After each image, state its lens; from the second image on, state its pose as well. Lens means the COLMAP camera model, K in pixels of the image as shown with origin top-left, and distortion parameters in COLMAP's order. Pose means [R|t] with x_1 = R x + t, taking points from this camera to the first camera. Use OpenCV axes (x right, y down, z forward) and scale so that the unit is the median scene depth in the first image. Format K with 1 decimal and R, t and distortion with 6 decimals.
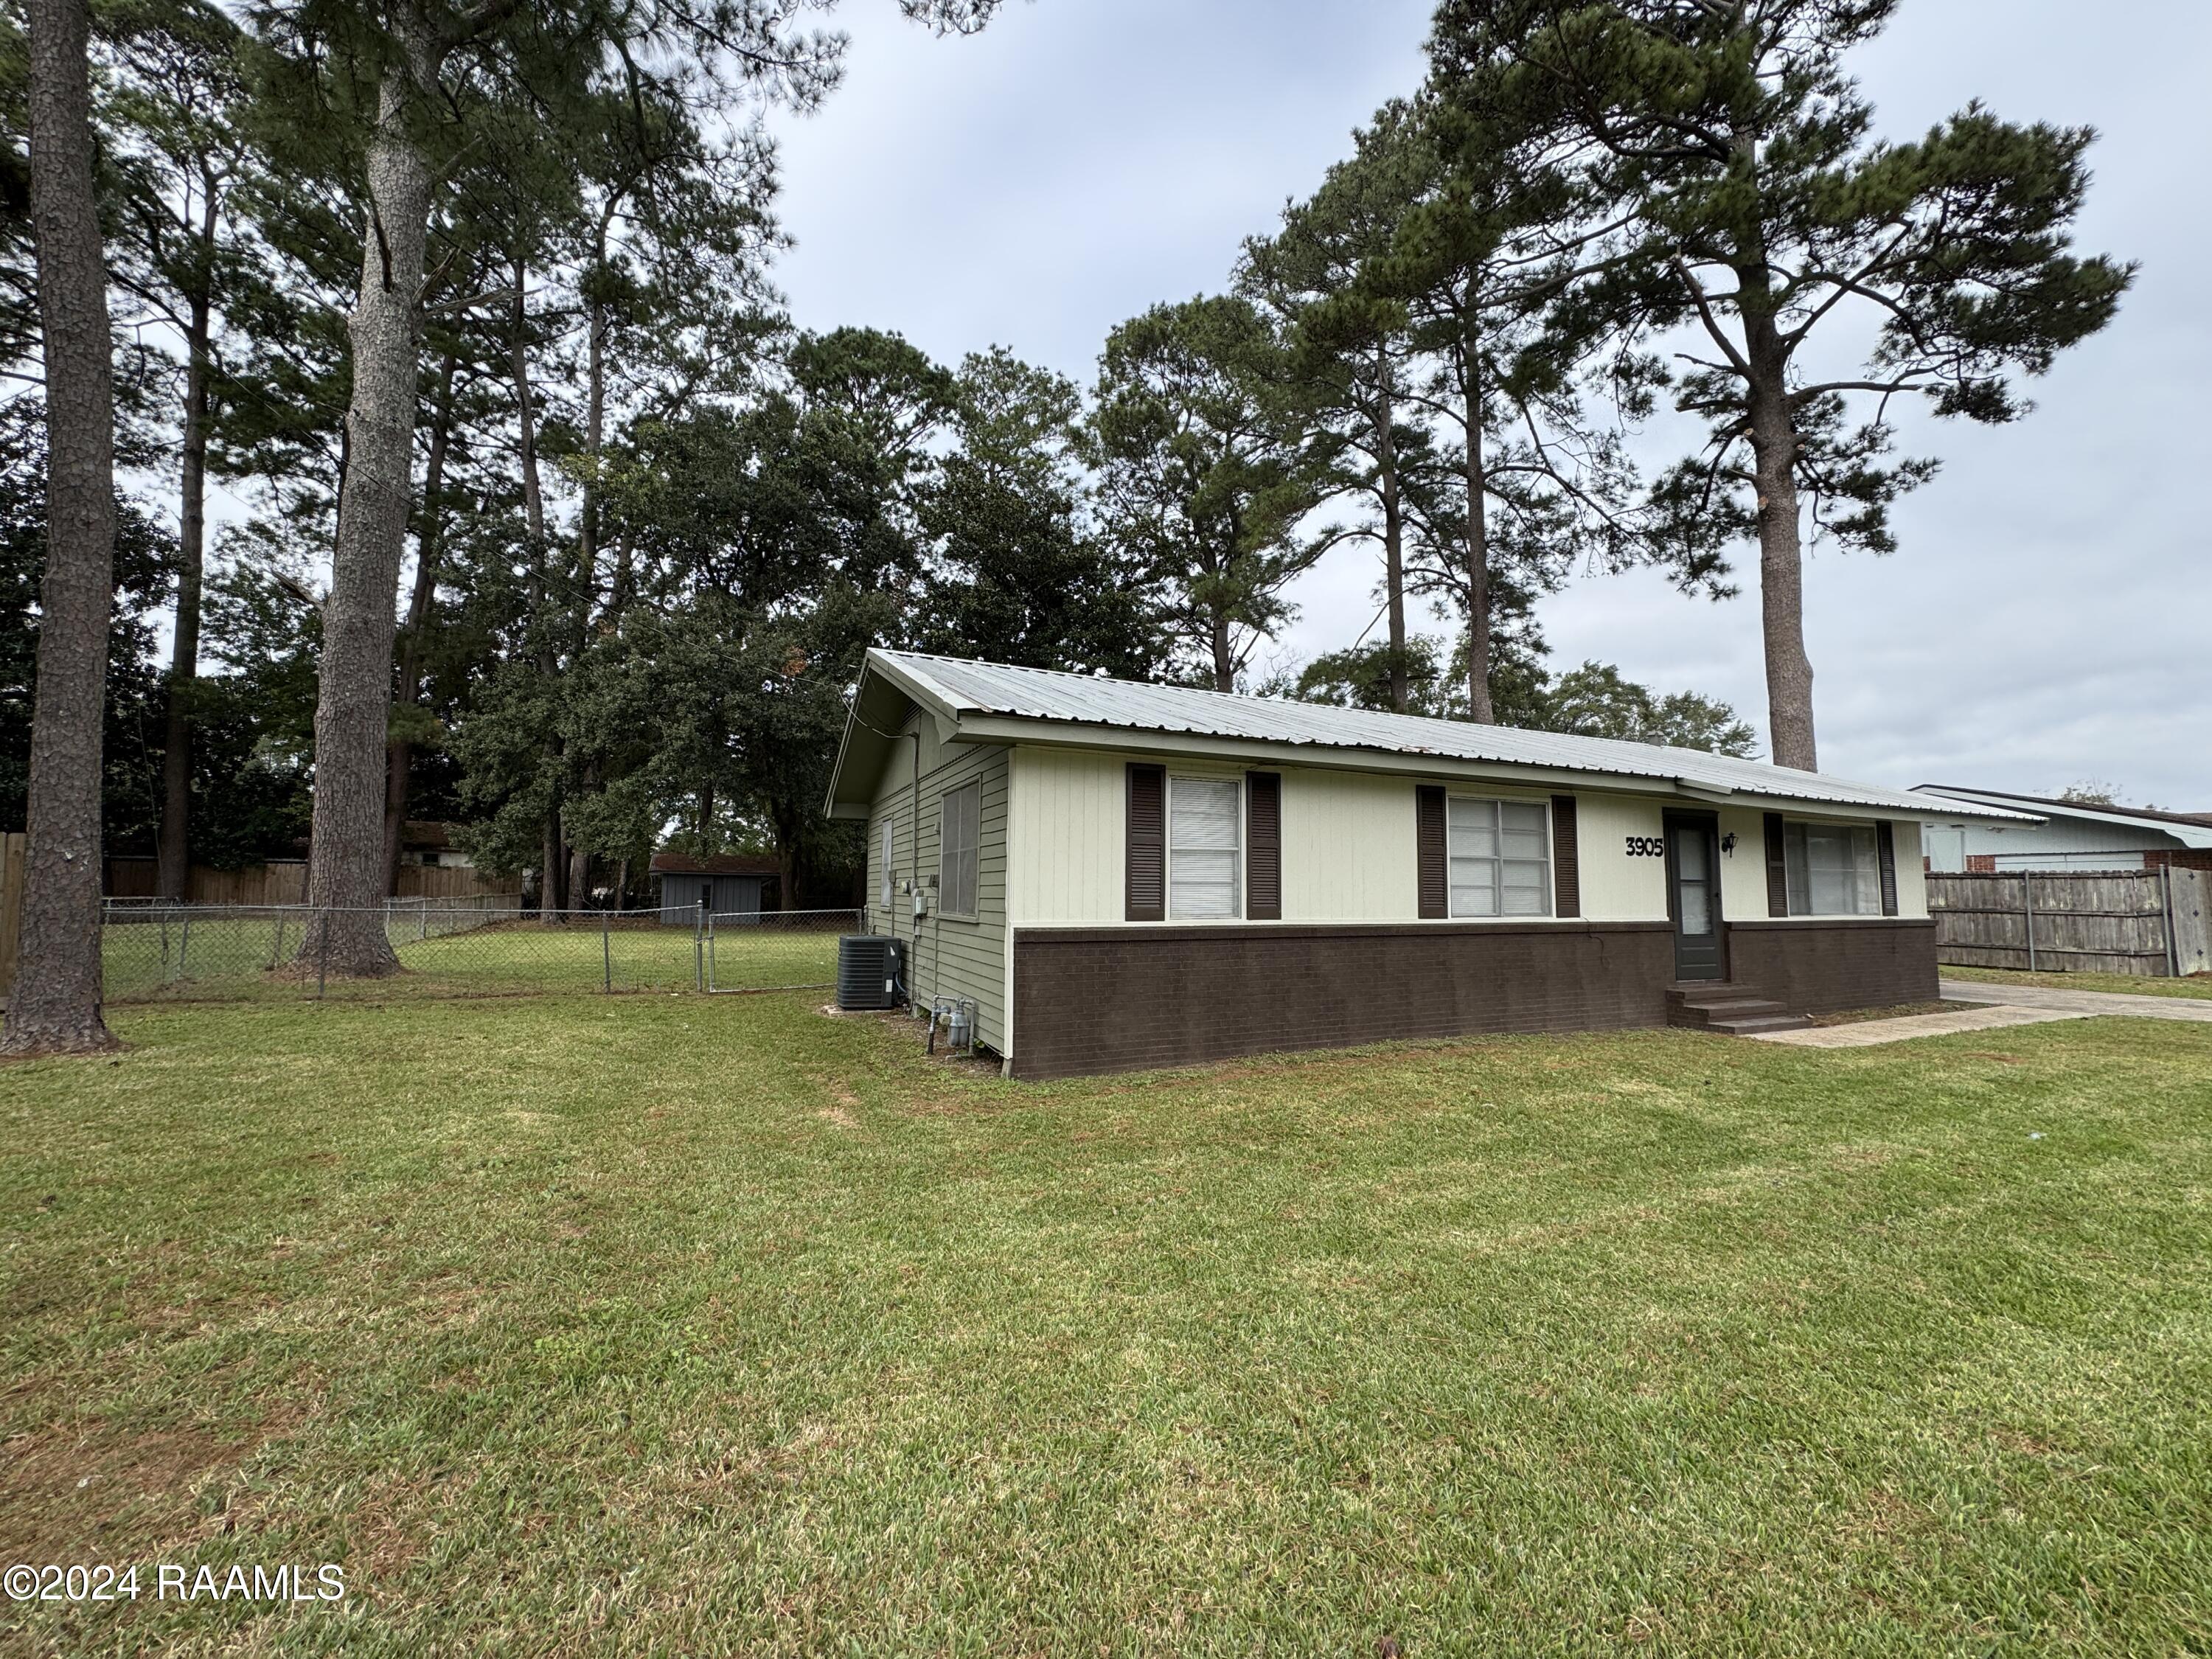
lens RADIAL K [[809.7, 0, 1106.0], [0, 809.7, 829.5], [0, 0, 1]] dist [0.000834, 0.000021]
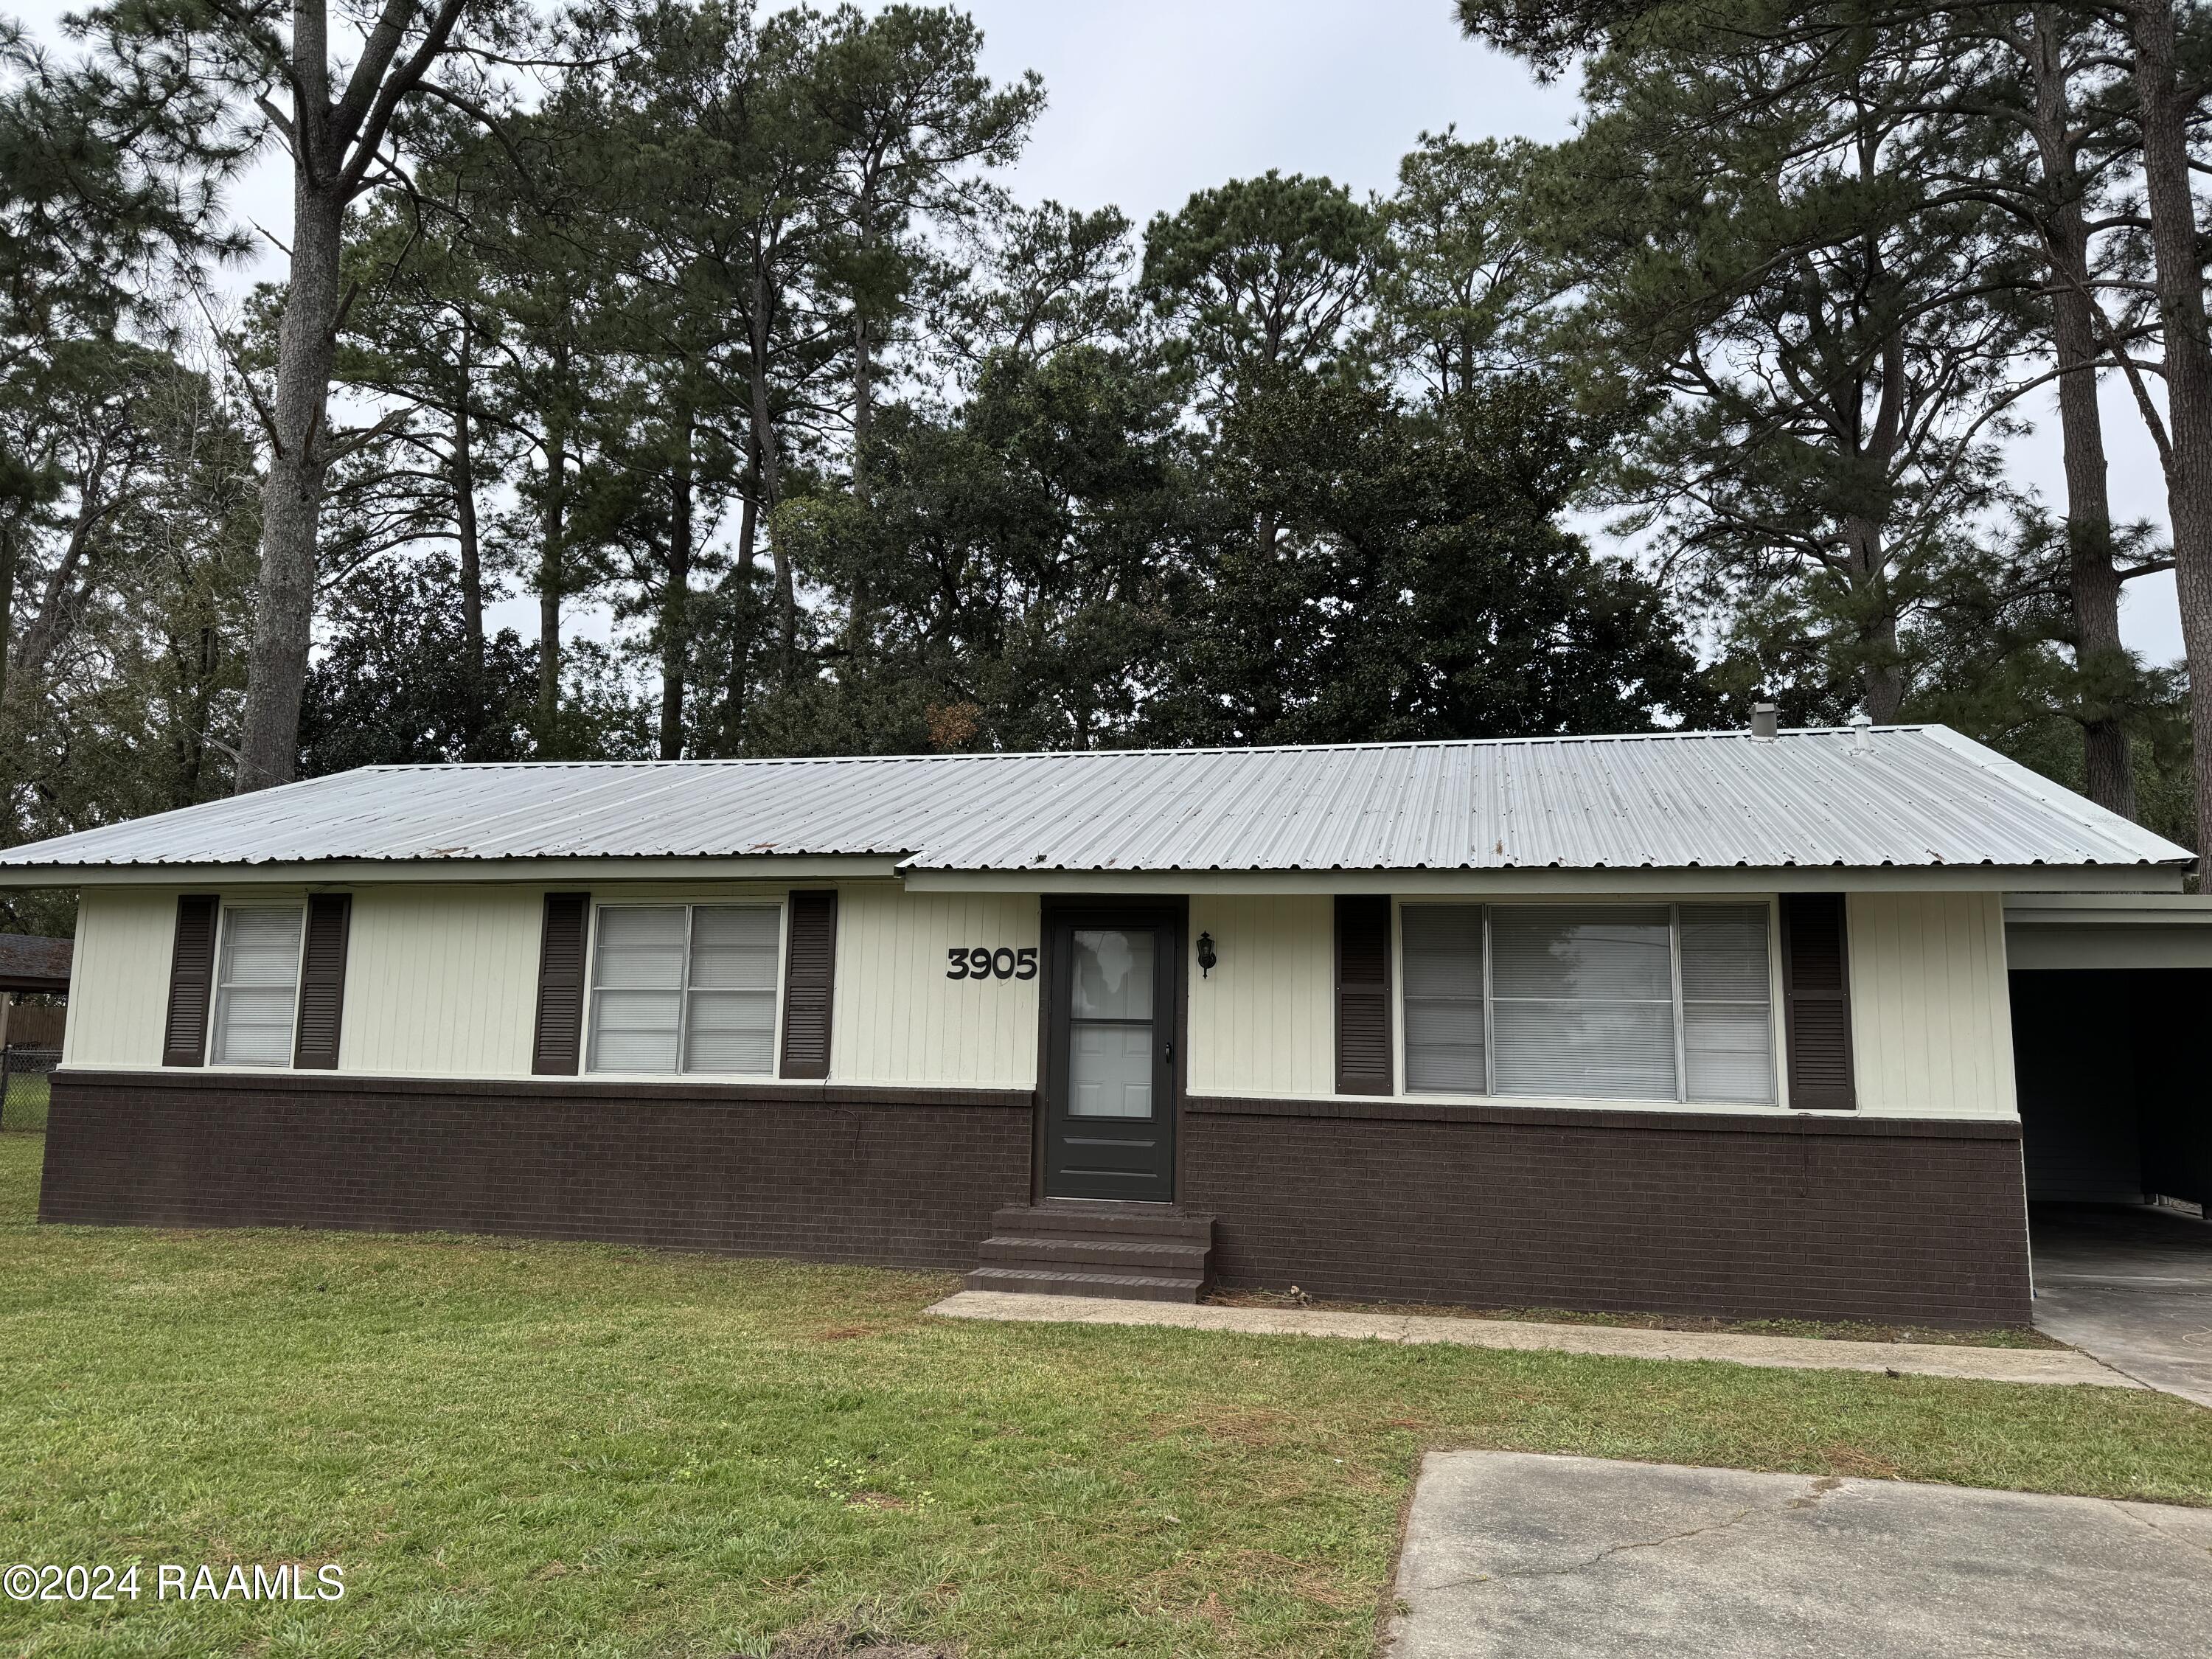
lens RADIAL K [[1539.5, 0, 1102.5], [0, 1539.5, 823.2], [0, 0, 1]] dist [0.115380, -0.183380]
pose [[0.776144, -0.096665, -0.623103, 1.561313], [0.032073, 0.992953, -0.114090, 0.054984], [0.629740, 0.068565, 0.773774, 0.172637]]
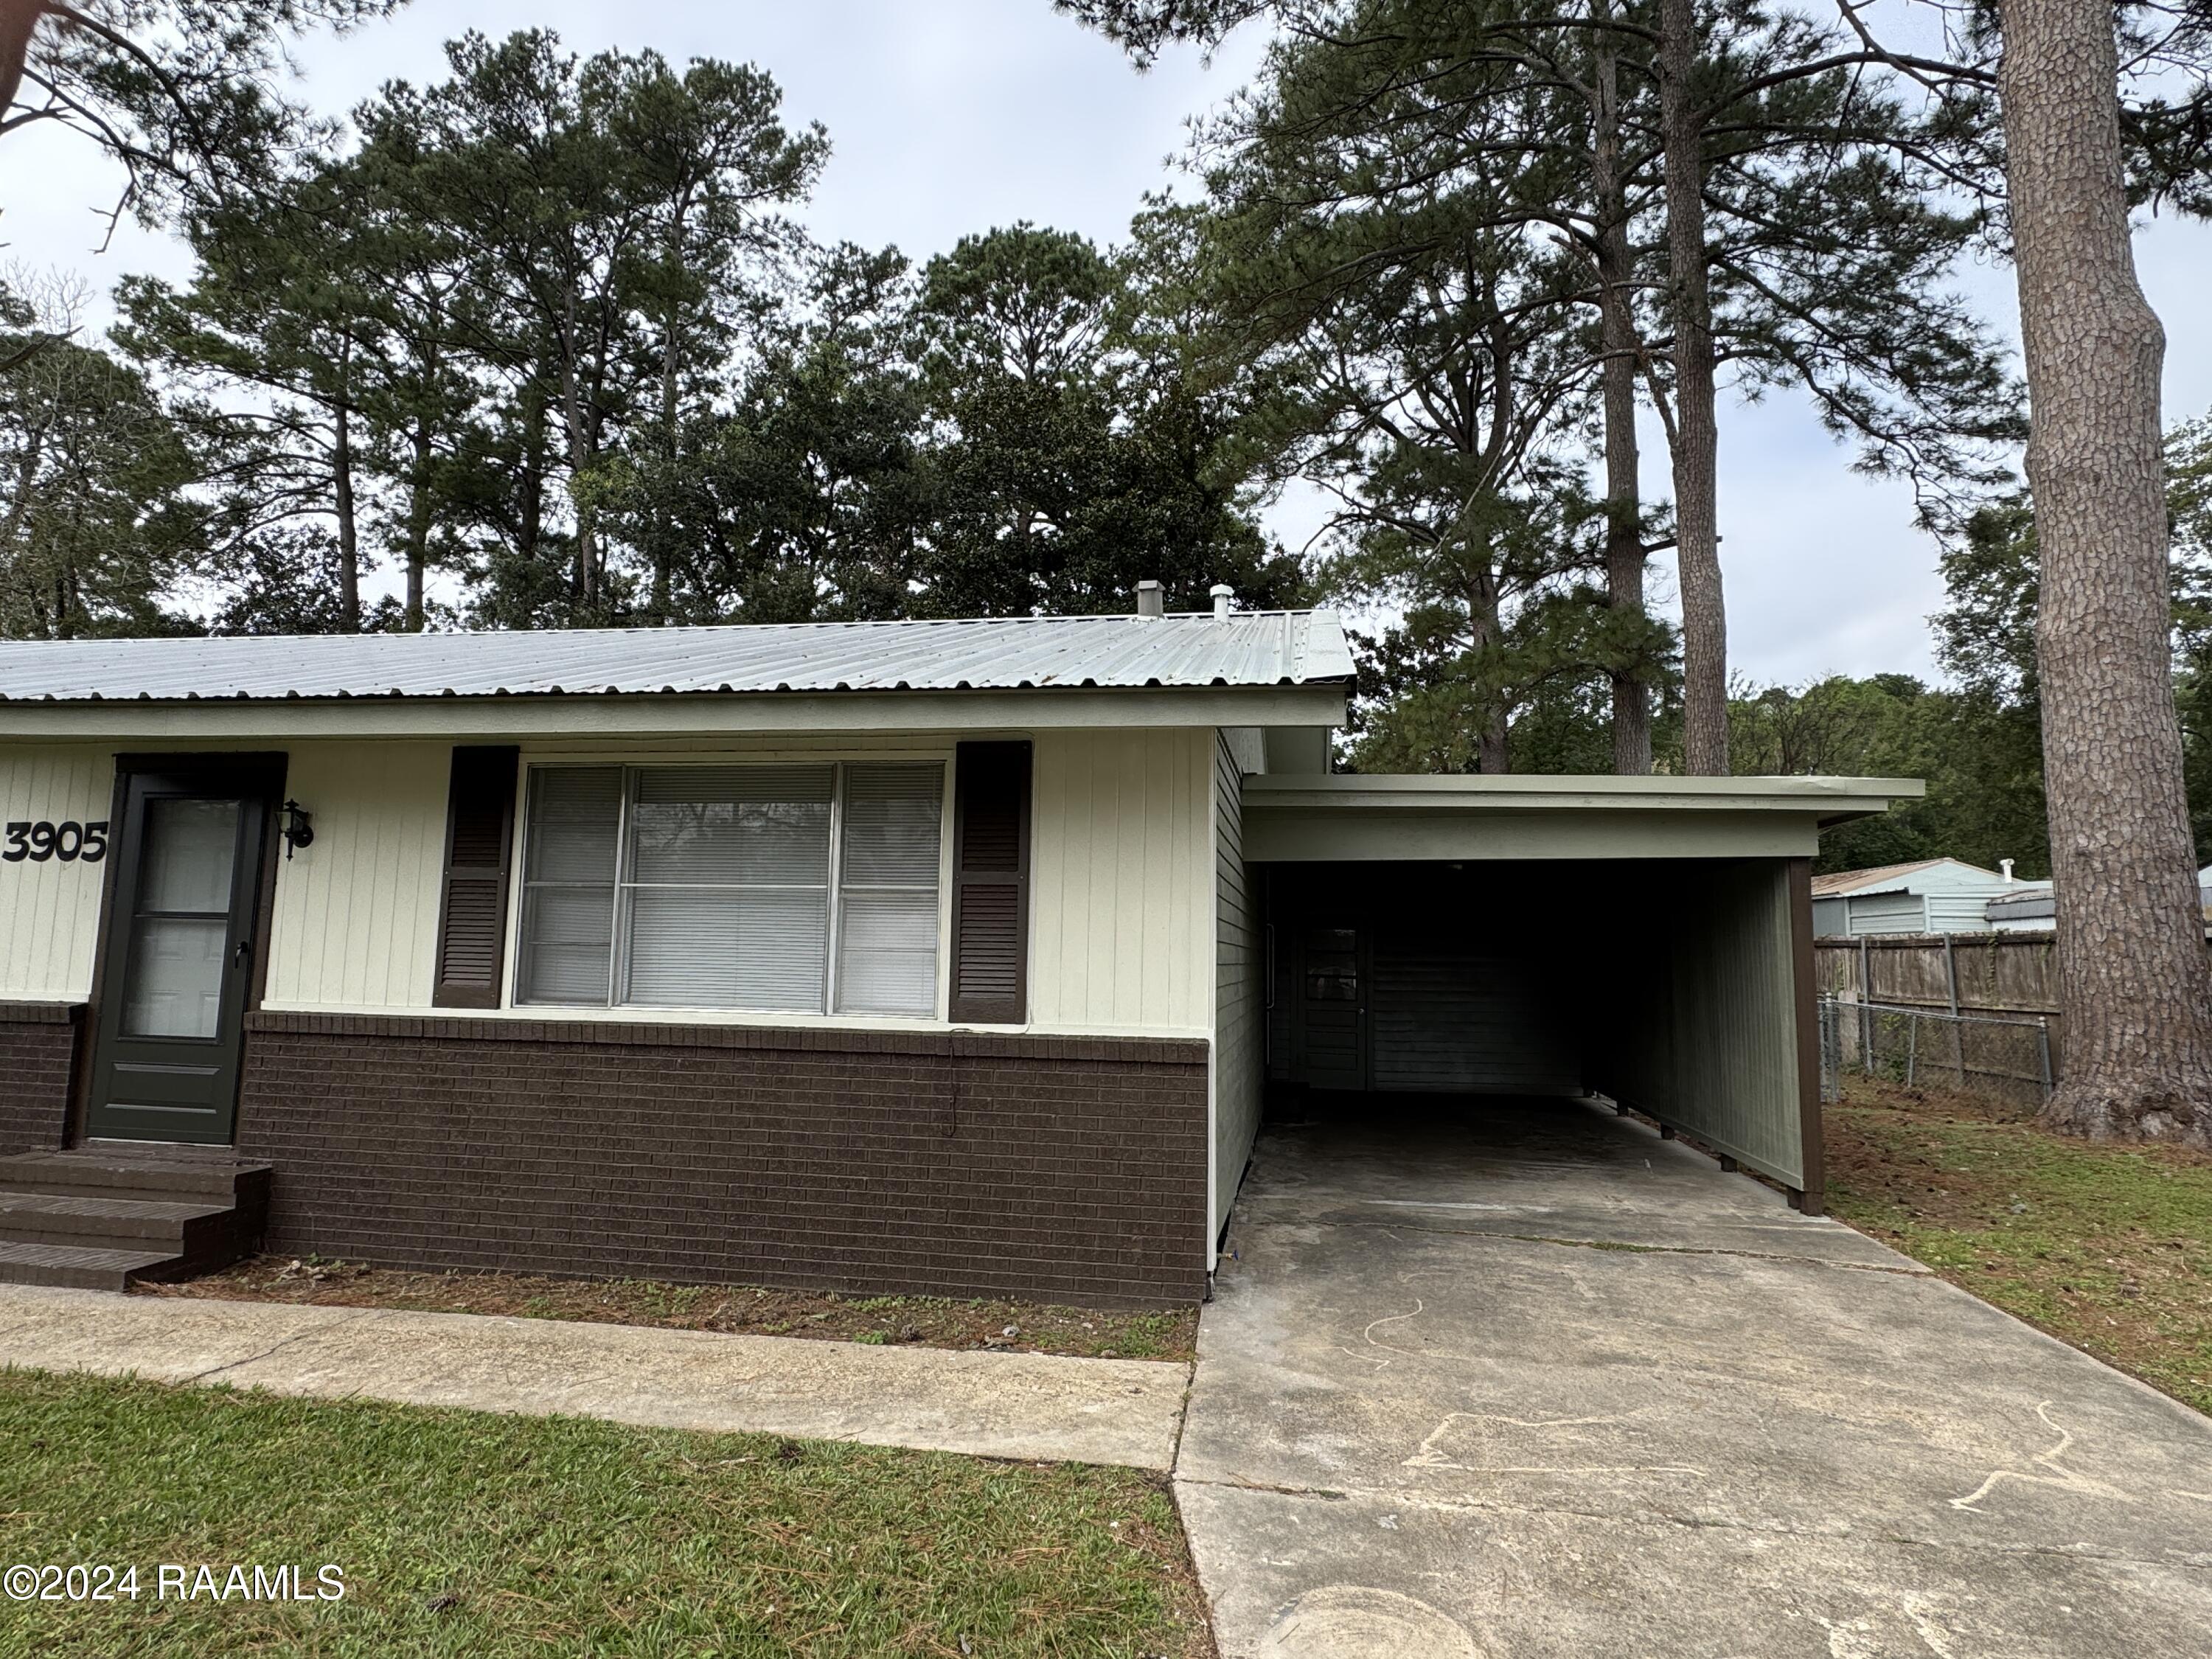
lens RADIAL K [[1158.0, 0, 1106.0], [0, 1158.0, 829.5], [0, 0, 1]] dist [0.001503, 0.001218]
pose [[0.823742, -0.064373, -0.563298, 1.666282], [0.027031, 0.996863, -0.074392, 0.087232], [0.566320, 0.046053, 0.822898, 0.850475]]
